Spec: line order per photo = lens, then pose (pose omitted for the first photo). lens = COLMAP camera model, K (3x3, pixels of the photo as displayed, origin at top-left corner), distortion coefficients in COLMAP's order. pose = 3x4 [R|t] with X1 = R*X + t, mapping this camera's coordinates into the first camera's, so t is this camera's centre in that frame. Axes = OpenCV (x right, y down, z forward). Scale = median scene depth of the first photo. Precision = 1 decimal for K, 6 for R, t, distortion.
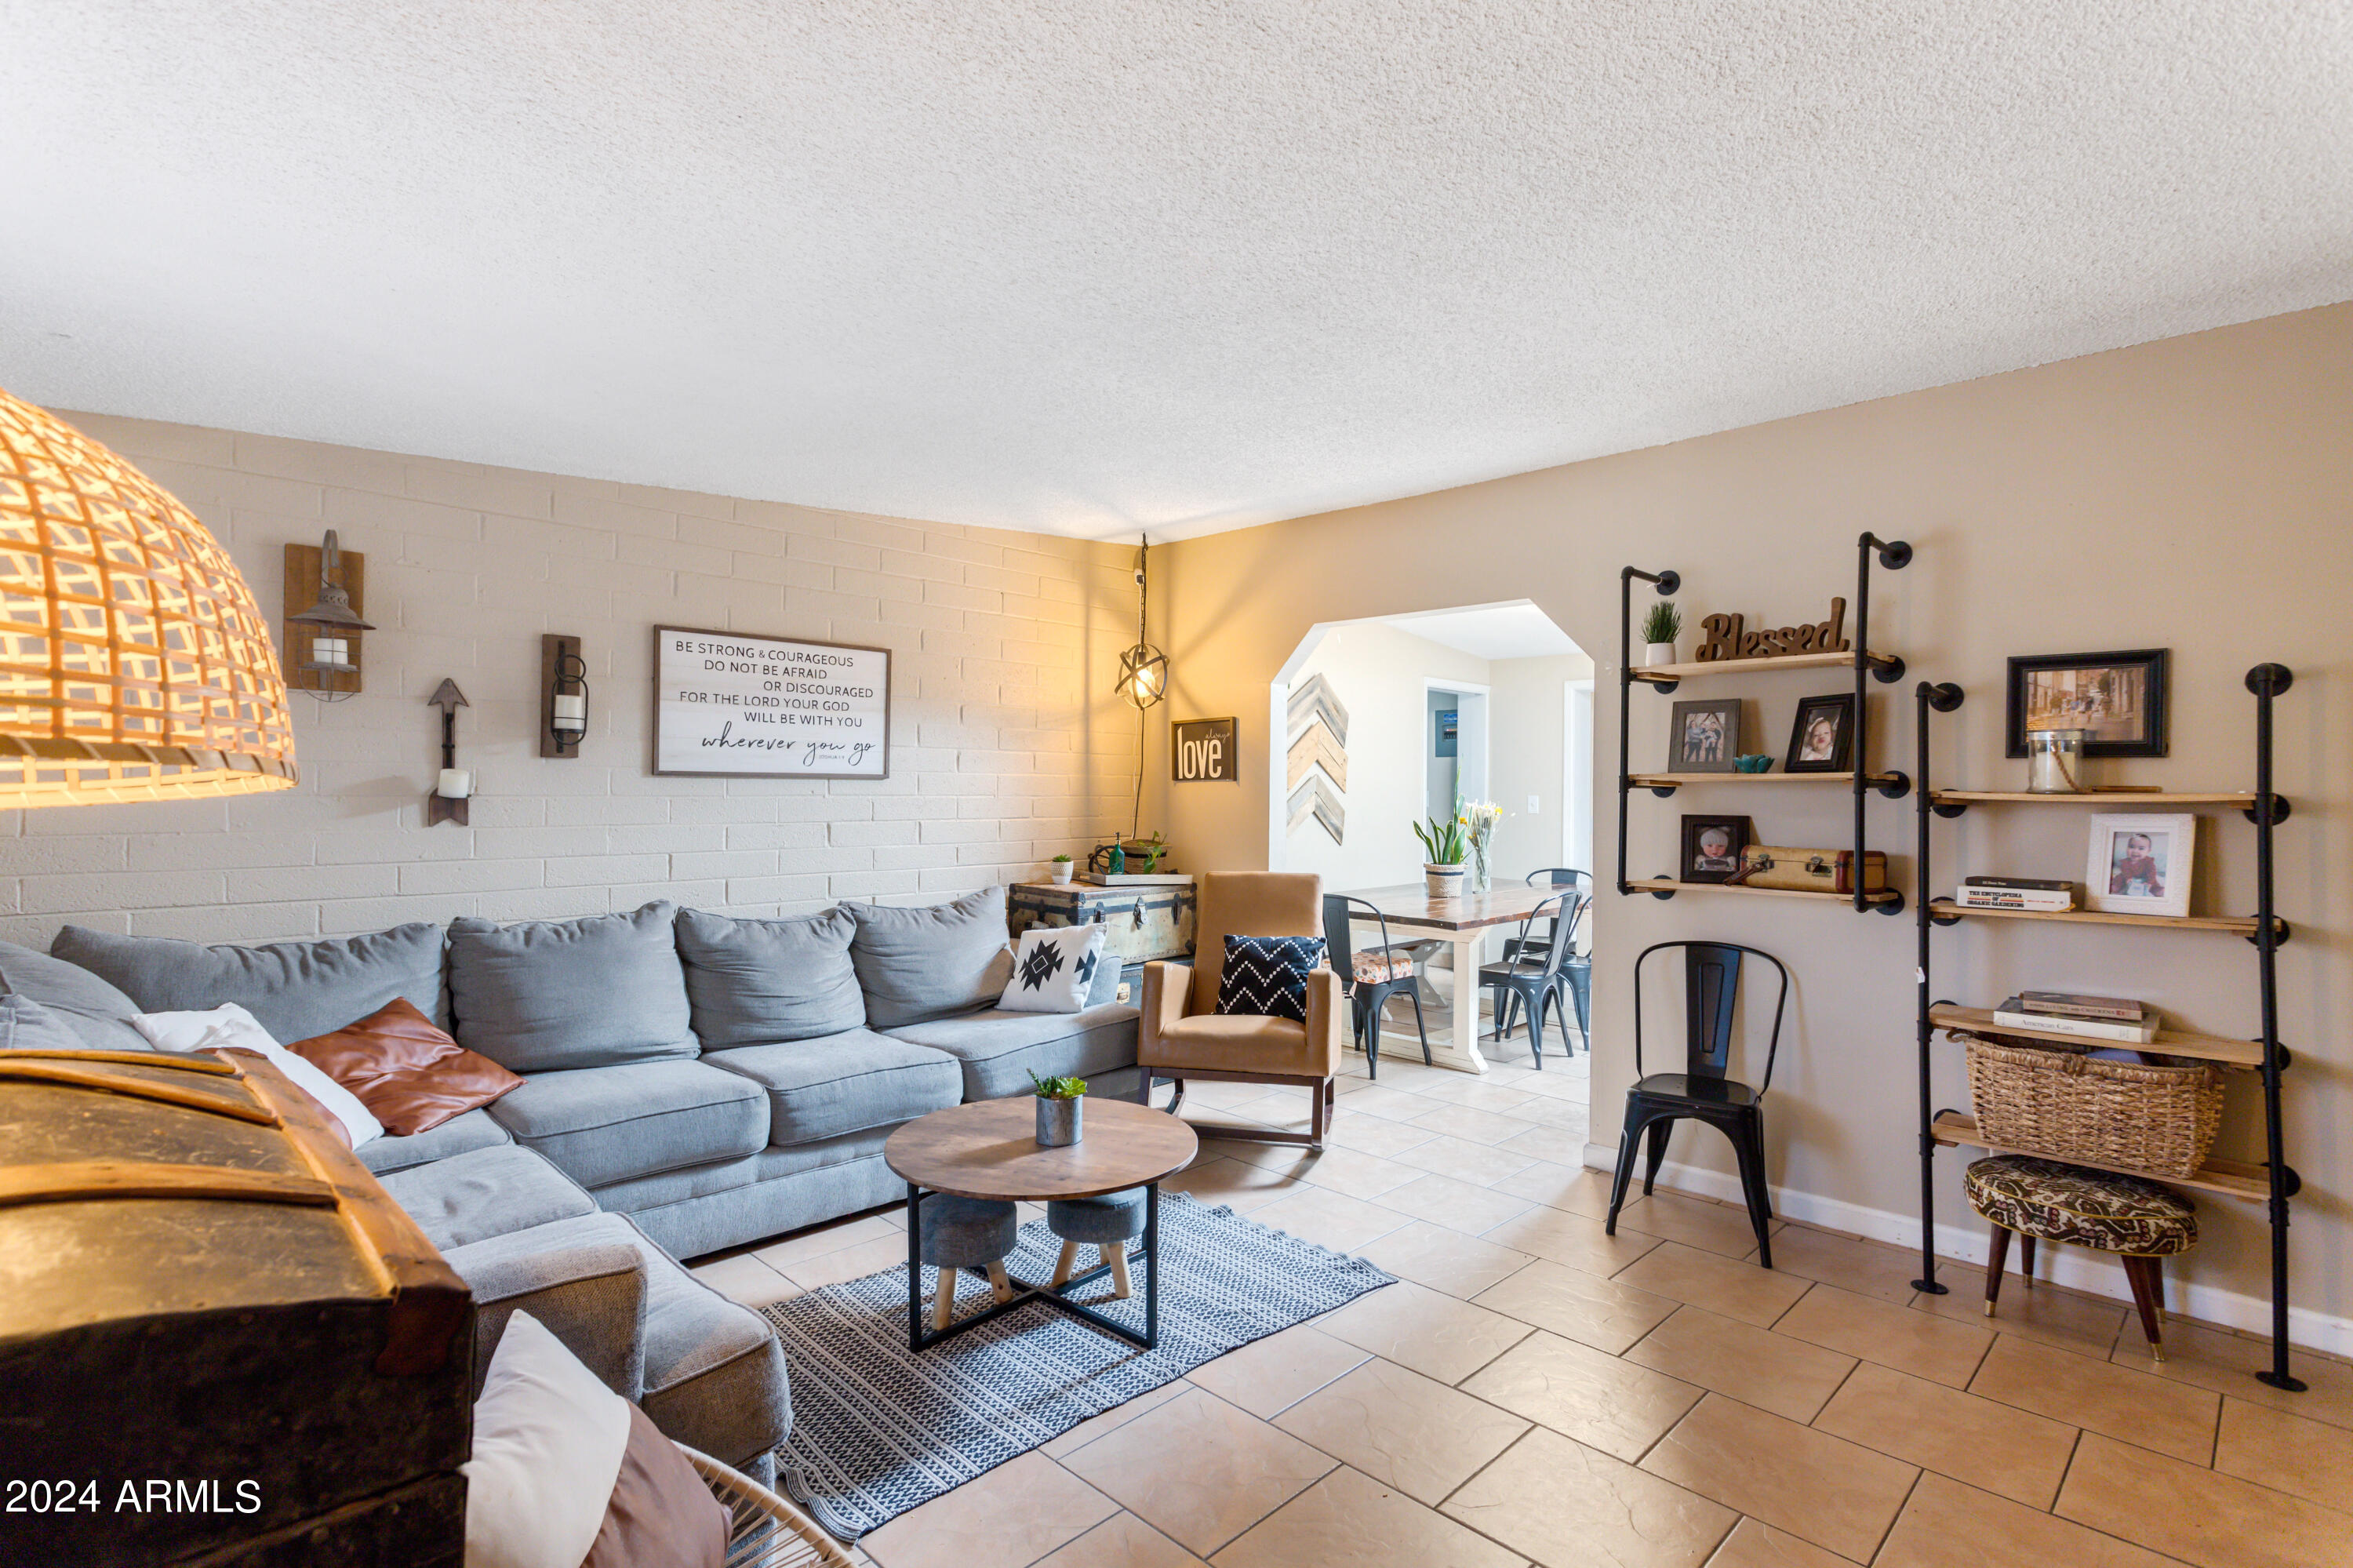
lens RADIAL K [[1101.1, 0, 1172.3], [0, 1101.1, 783.2], [0, 0, 1]] dist [0.001147, 0.000164]
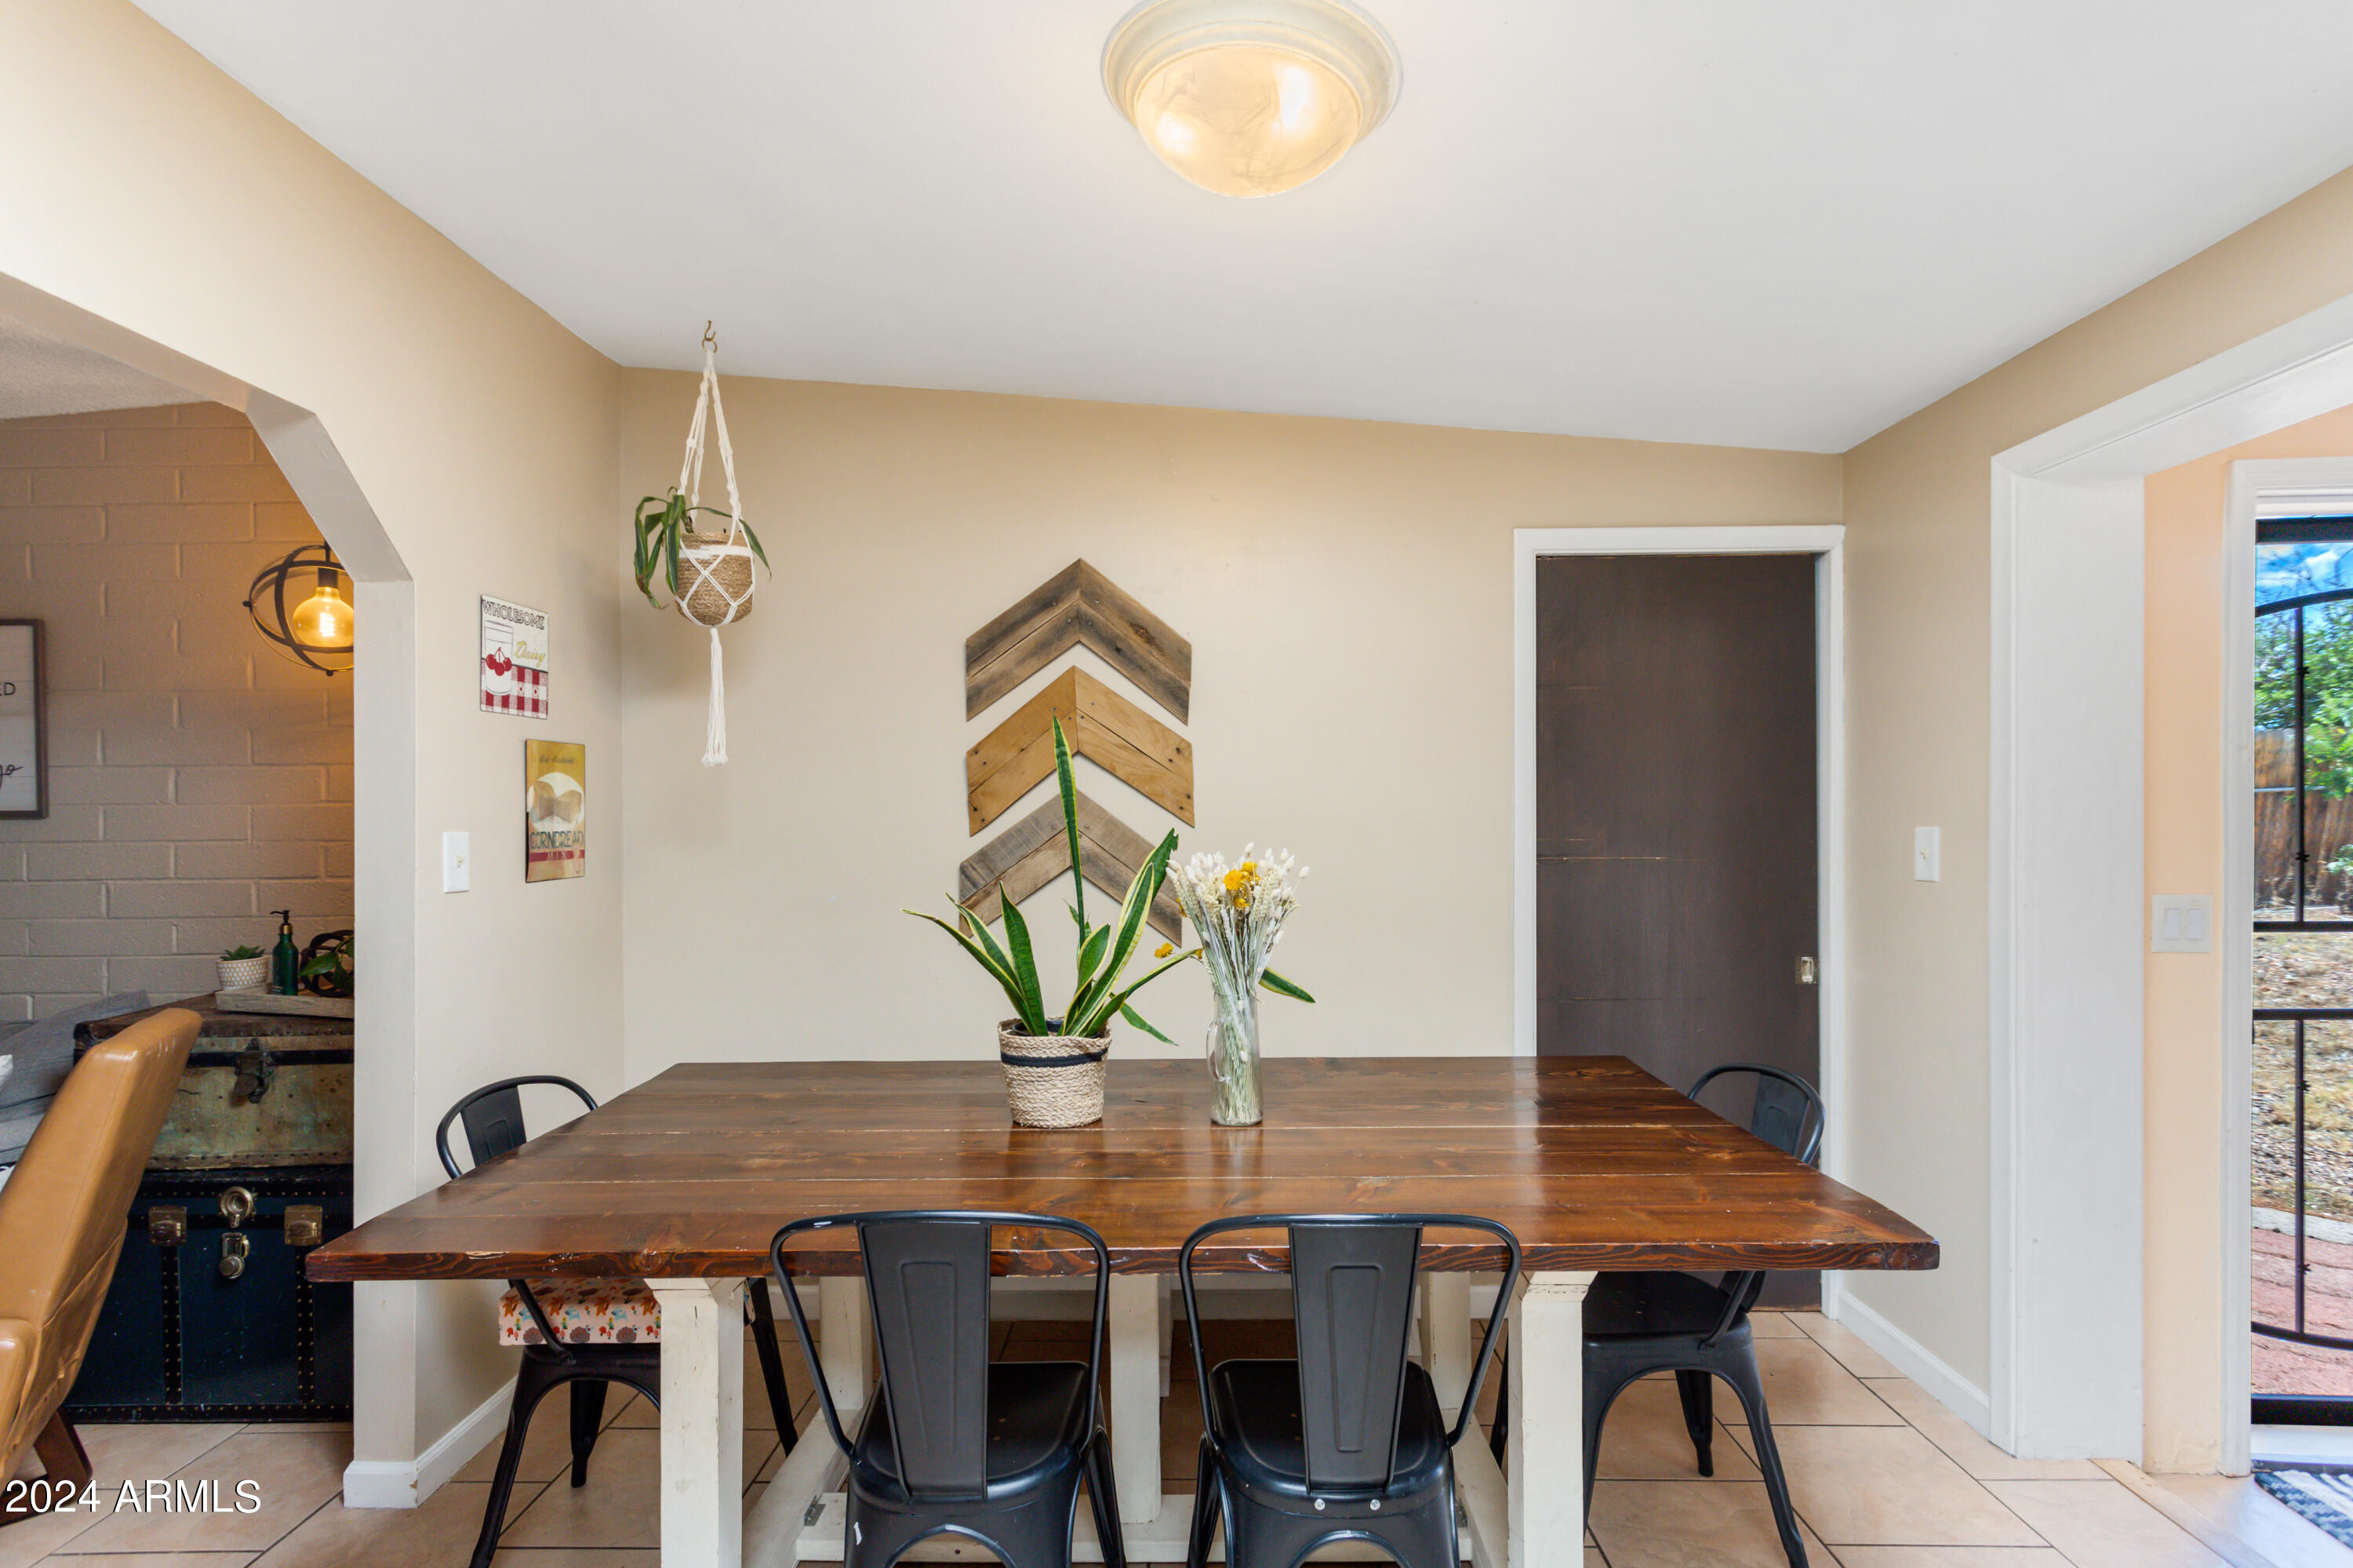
lens RADIAL K [[1101.1, 0, 1156.9], [0, 1101.1, 828.9], [0, 0, 1]] dist [0.001147, 0.000164]
pose [[0.690507, -0.007398, -0.723288, 0.481993], [0.016421, 0.999850, 0.005449, 0.008012], [0.723139, -0.015640, 0.690525, 0.718095]]
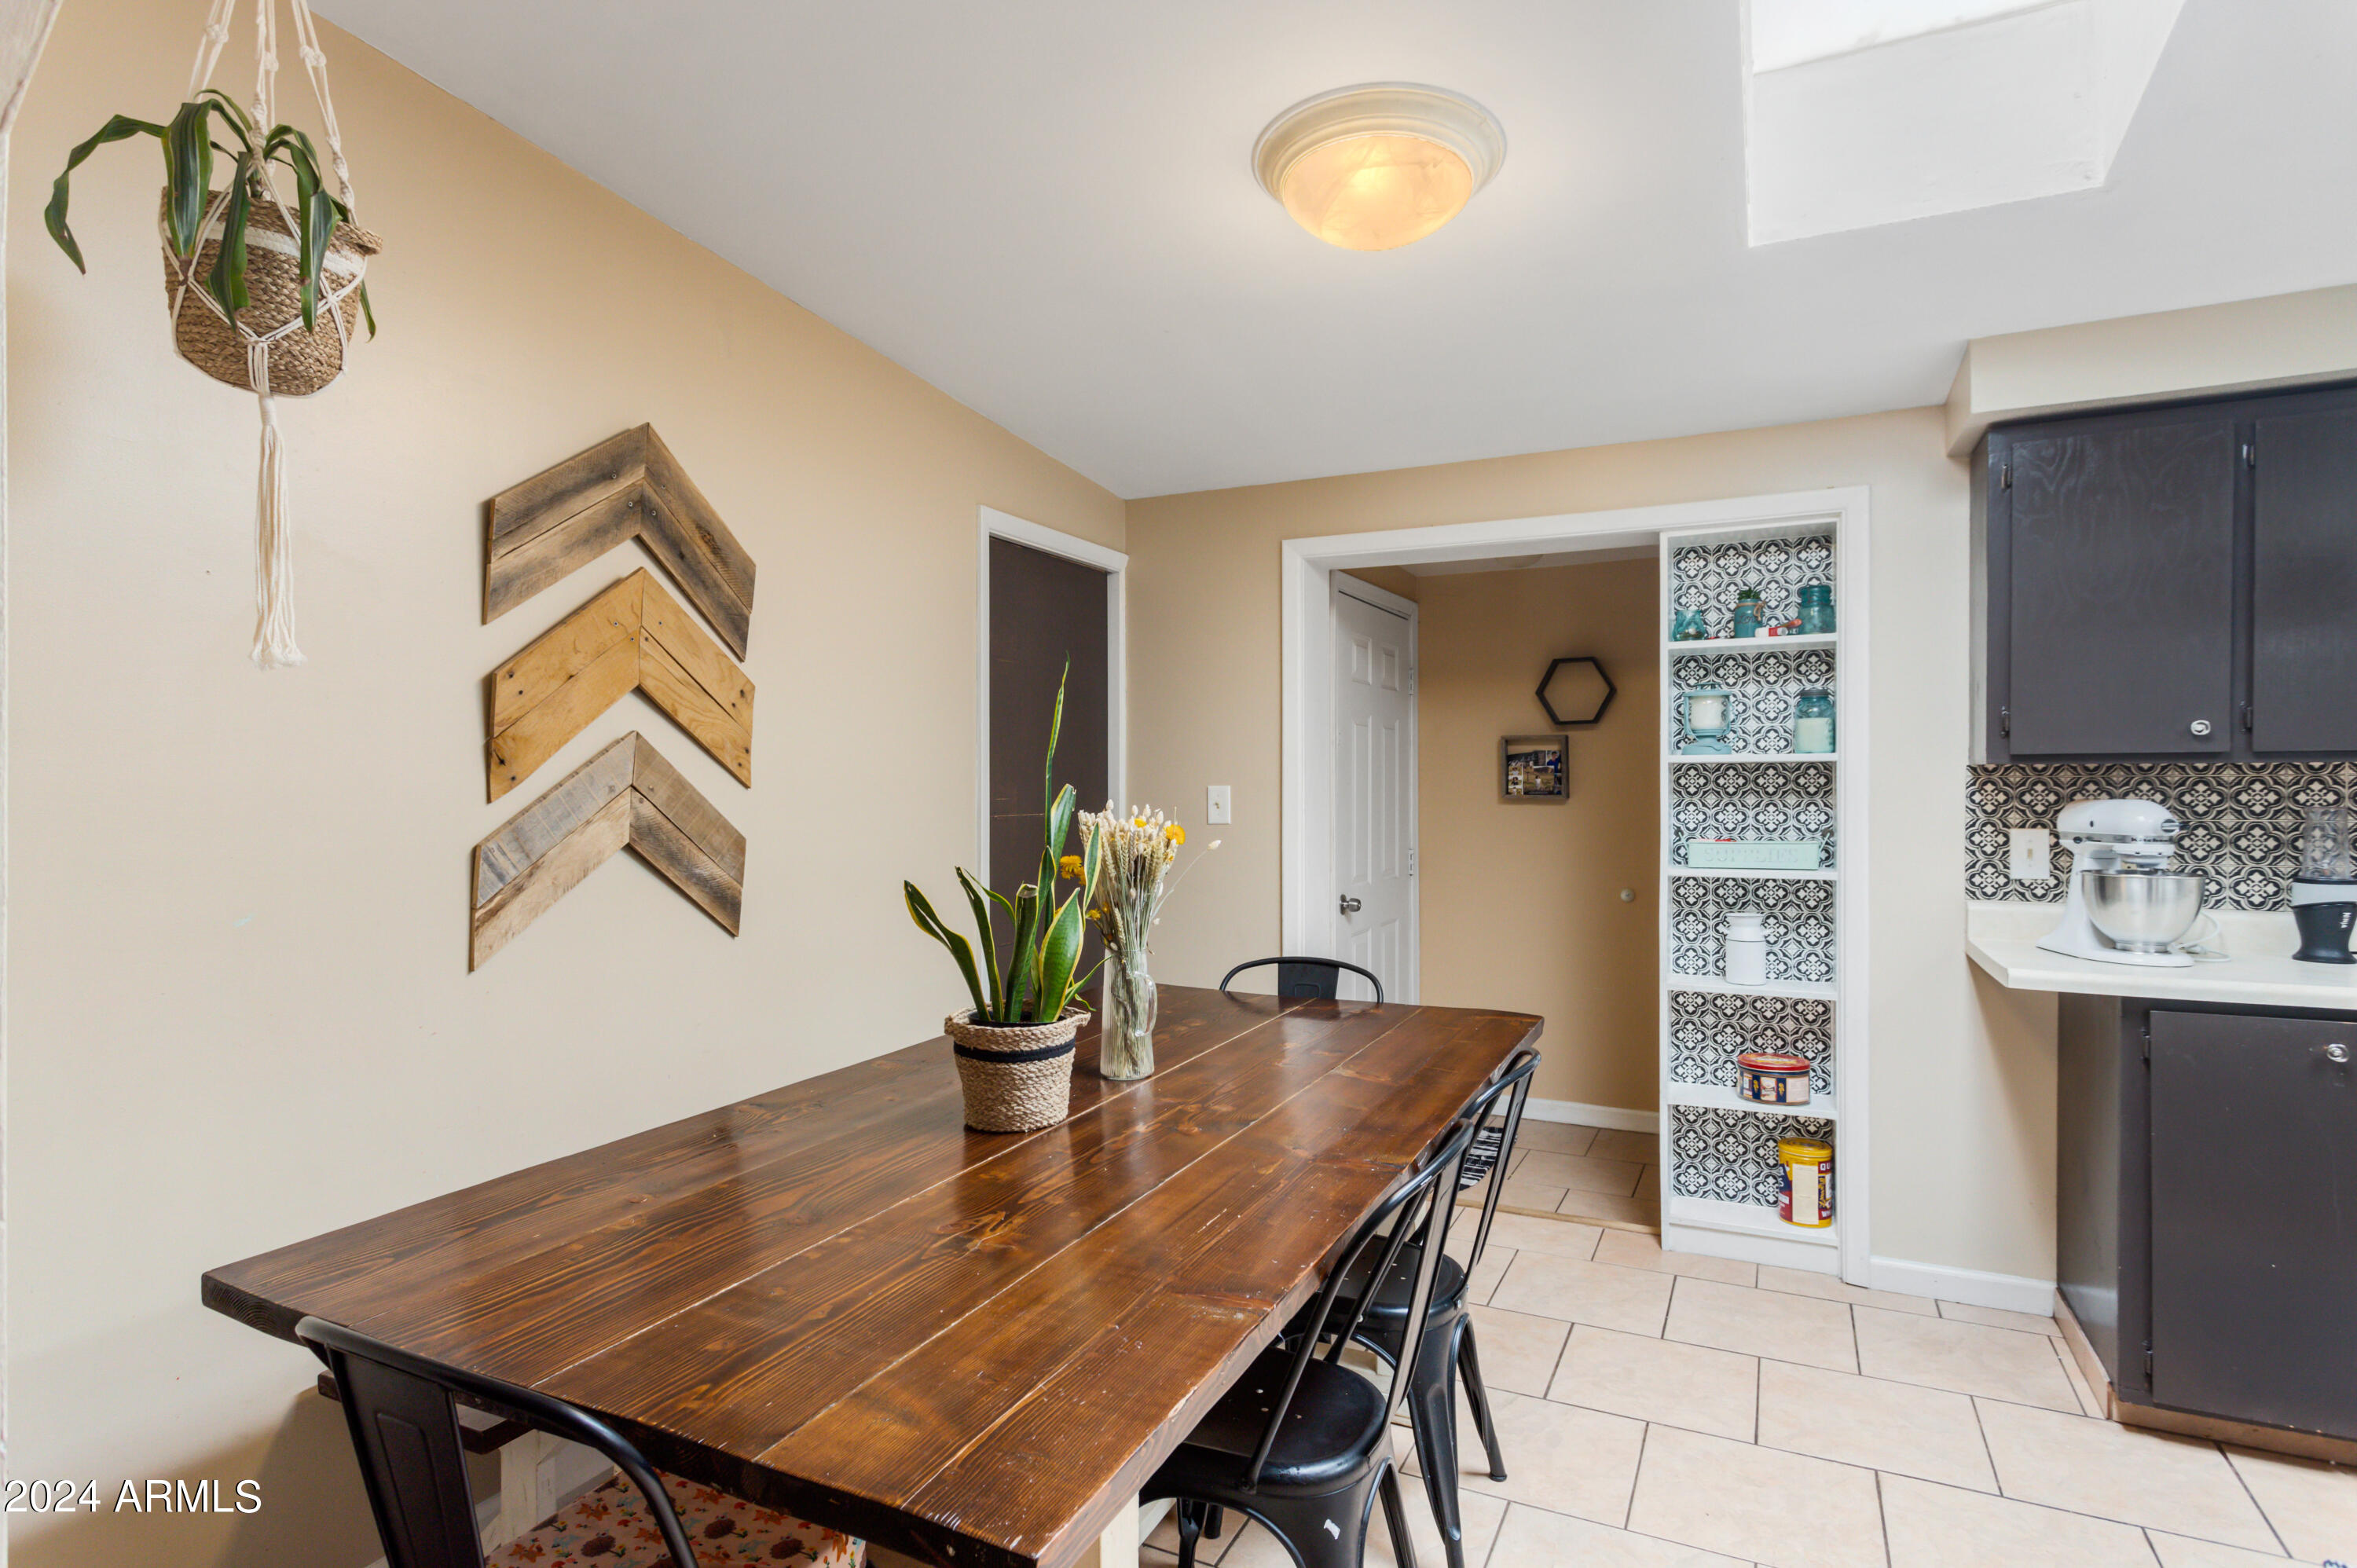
lens RADIAL K [[1242.3, 0, 1173.5], [0, 1242.3, 841.4], [0, 0, 1]] dist [0.001103, -0.000934]
pose [[0.944956, -0.030409, 0.325781, 0.160896], [0.012365, 0.998280, 0.057316, 0.005571], [-0.326964, -0.050133, 0.943706, 0.598474]]
